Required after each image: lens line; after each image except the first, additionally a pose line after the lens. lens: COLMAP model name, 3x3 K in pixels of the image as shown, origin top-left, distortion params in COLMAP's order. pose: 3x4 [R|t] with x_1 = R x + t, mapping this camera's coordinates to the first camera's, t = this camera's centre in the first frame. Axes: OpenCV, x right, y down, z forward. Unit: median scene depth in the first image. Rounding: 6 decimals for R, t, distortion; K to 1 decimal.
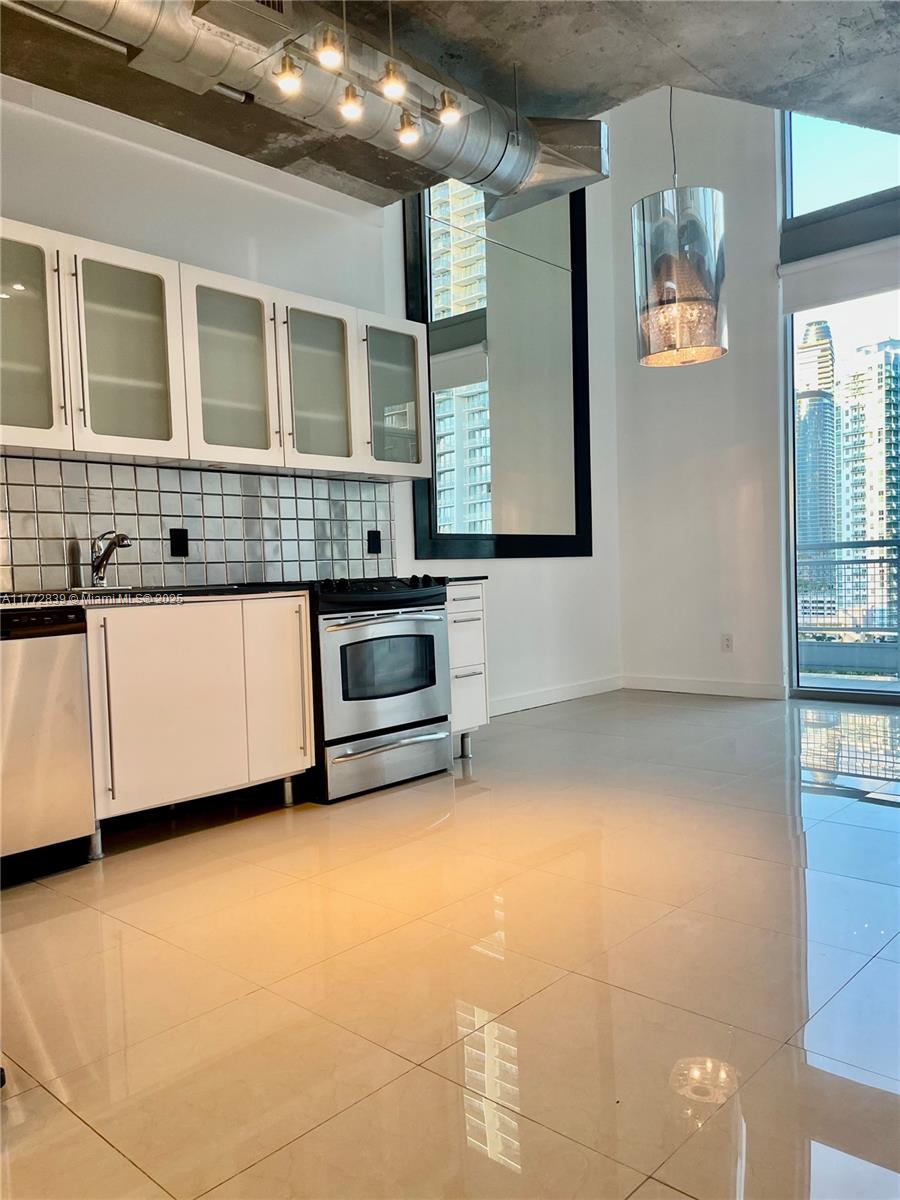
lens RADIAL K [[907.2, 0, 450.7], [0, 907.2, 604.5], [0, 0, 1]] dist [0.094986, -0.125829]
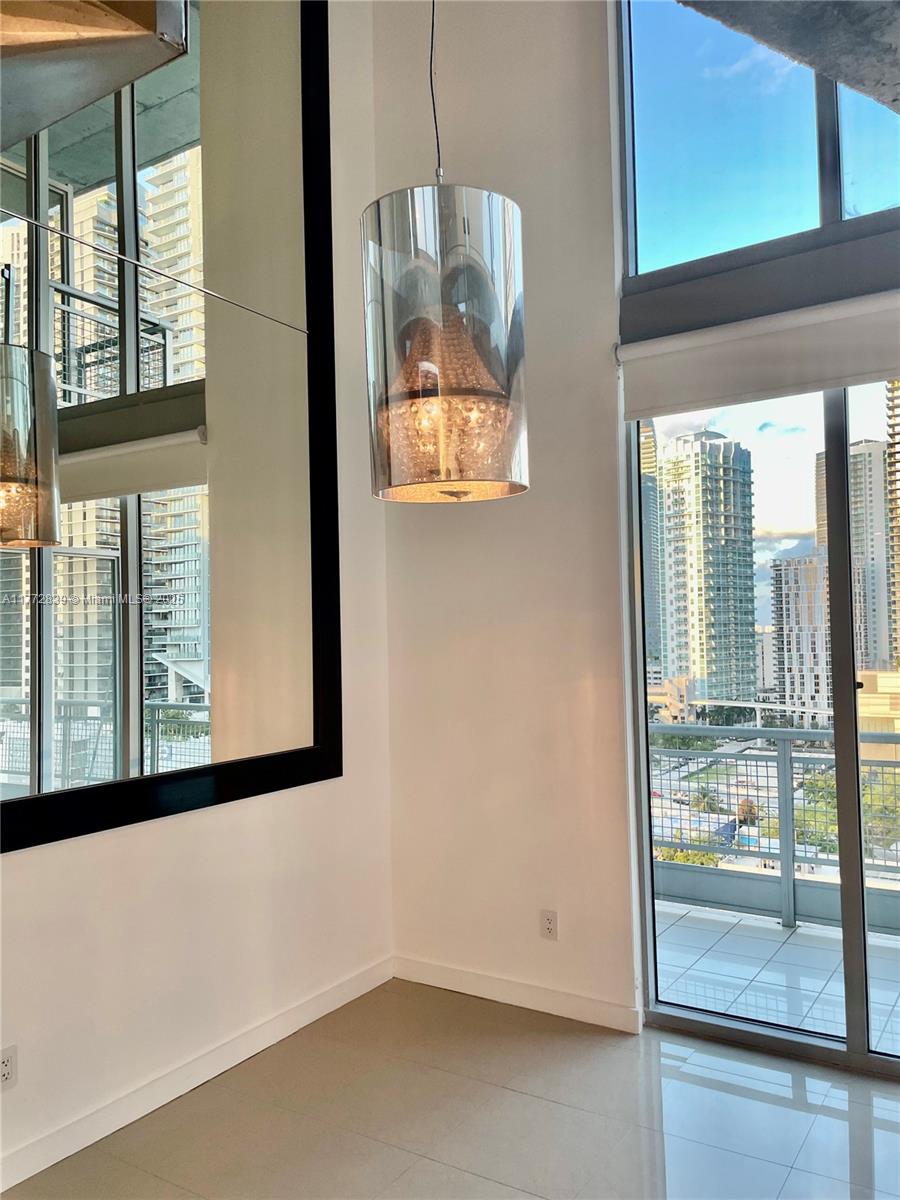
lens RADIAL K [[912.4, 0, 456.2], [0, 912.4, 605.7], [0, 0, 1]] dist [0.098232, -0.125709]
pose [[0.984359, 0.015847, 0.175458, 0.138703], [-0.002898, 0.997268, -0.073813, -0.142871], [-0.176148, 0.072150, 0.981716, 0.412824]]
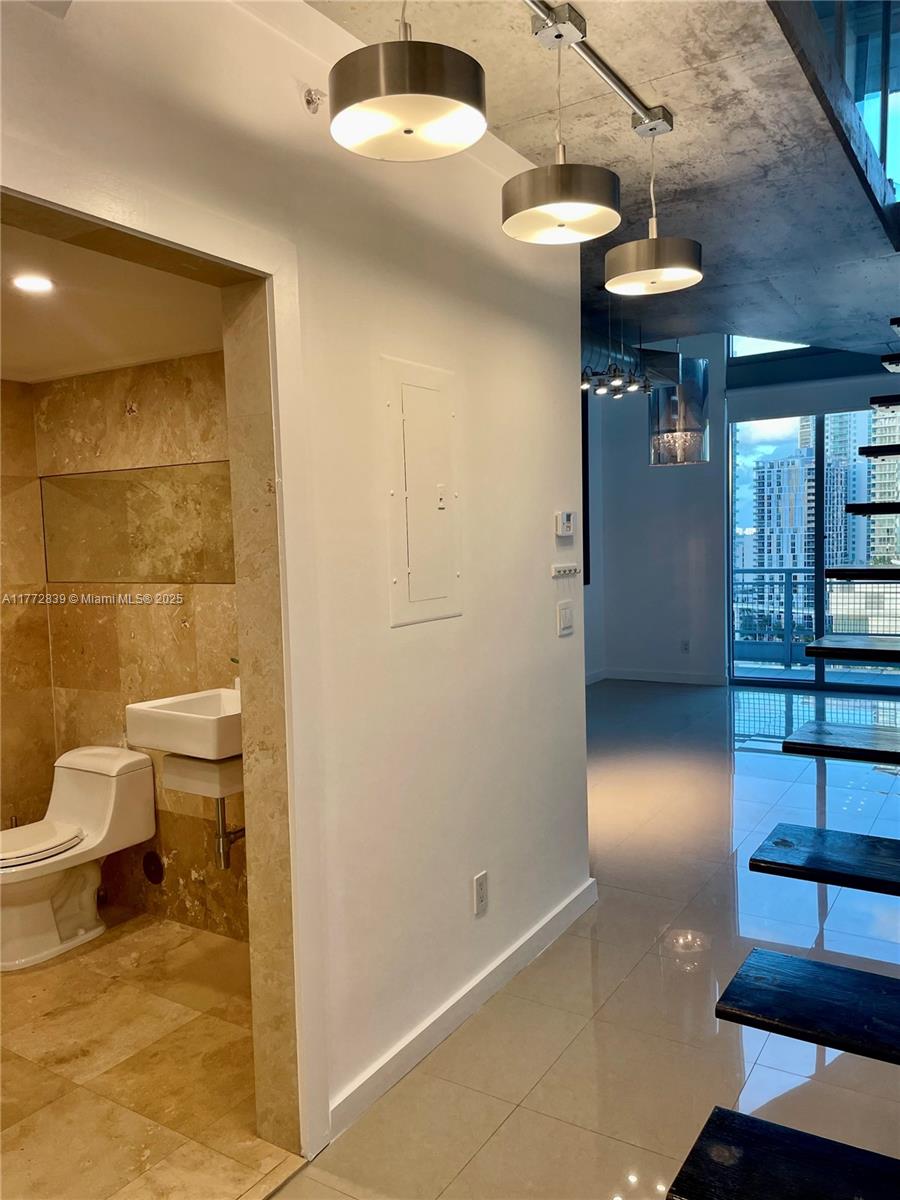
lens RADIAL K [[907.2, 0, 450.7], [0, 907.2, 604.5], [0, 0, 1]] dist [0.094986, -0.125829]
pose [[0.982172, -0.009488, 0.187744, -0.360881], [0.004068, 0.999564, 0.029232, -0.074541], [-0.187940, -0.027947, 0.981783, -0.368281]]
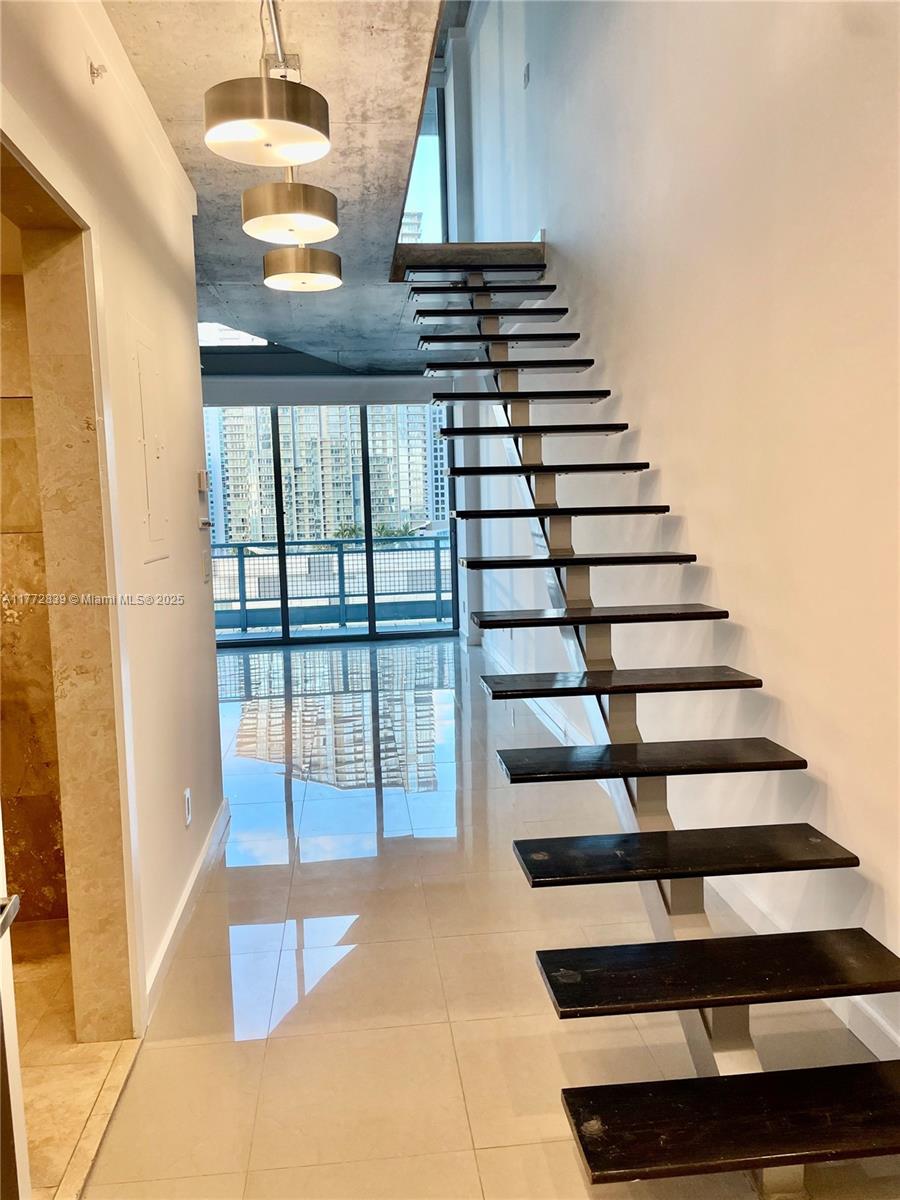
lens RADIAL K [[901.3, 0, 454.6], [0, 901.3, 597.9], [0, 0, 1]] dist [0.091608, -0.123457]
pose [[0.651463, -0.062776, 0.756079, -0.568255], [0.039214, 0.998025, 0.049076, -0.049207], [-0.757666, -0.002322, 0.652638, -0.370103]]
